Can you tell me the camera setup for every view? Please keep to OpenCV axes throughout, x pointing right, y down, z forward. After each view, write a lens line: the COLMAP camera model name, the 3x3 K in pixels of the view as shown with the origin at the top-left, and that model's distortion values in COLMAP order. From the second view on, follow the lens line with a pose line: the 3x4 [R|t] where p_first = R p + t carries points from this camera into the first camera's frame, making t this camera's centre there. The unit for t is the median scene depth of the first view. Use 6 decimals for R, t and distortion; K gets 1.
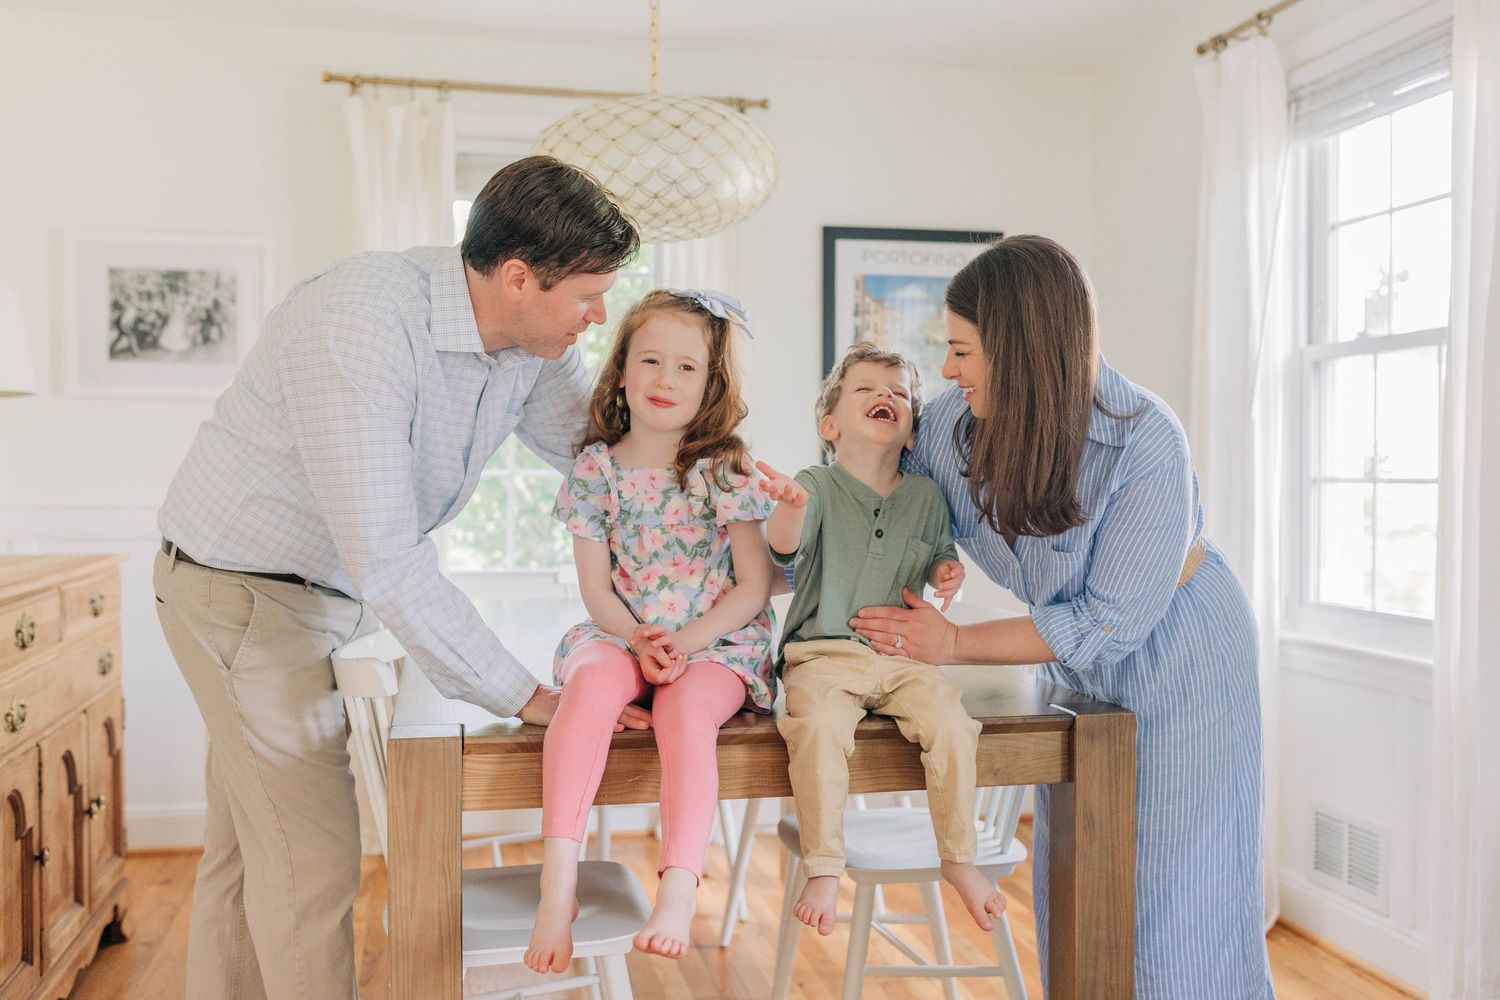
lens RADIAL K [[1440.2, 0, 750.0], [0, 1440.2, 500.0], [0, 0, 1]] dist [-0.003714, 0.002182]
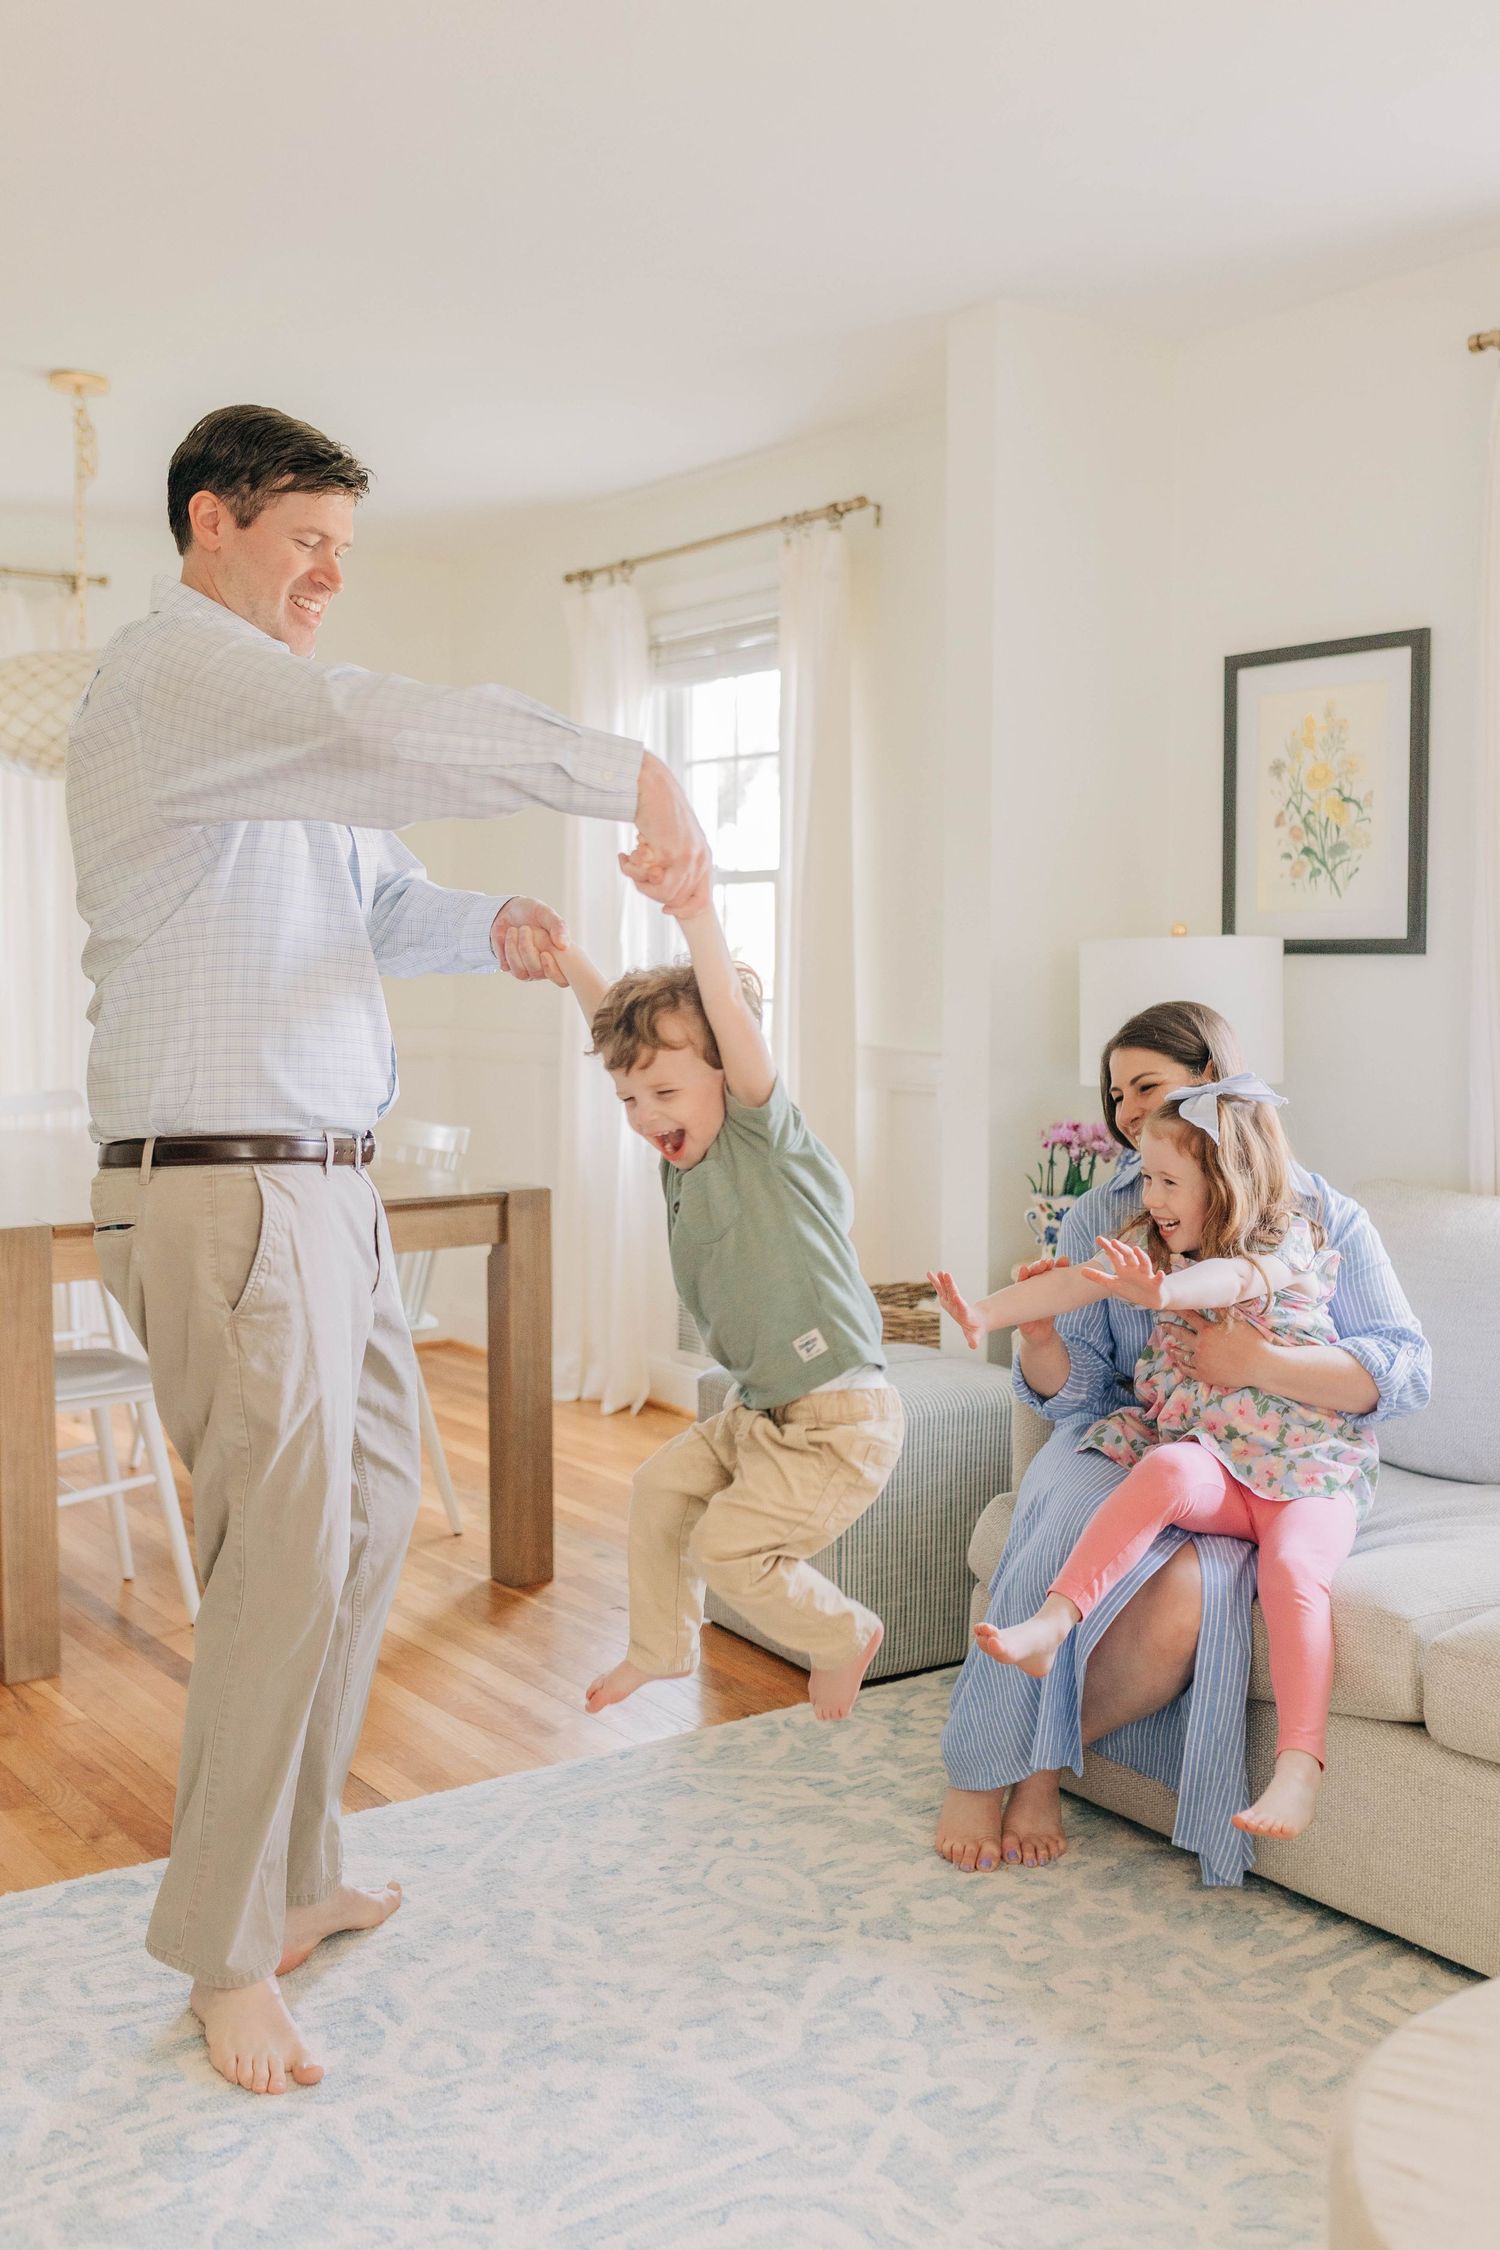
lens RADIAL K [[2160.3, 0, 750.0], [0, 2160.3, 1125.0], [0, 0, 1]] dist [-0.003714, 0.002182]
pose [[0.917067, -0.031964, 0.397449, -0.219006], [0.006640, 0.997868, 0.064930, -0.023558], [-0.398677, -0.056906, 0.915324, -0.551594]]
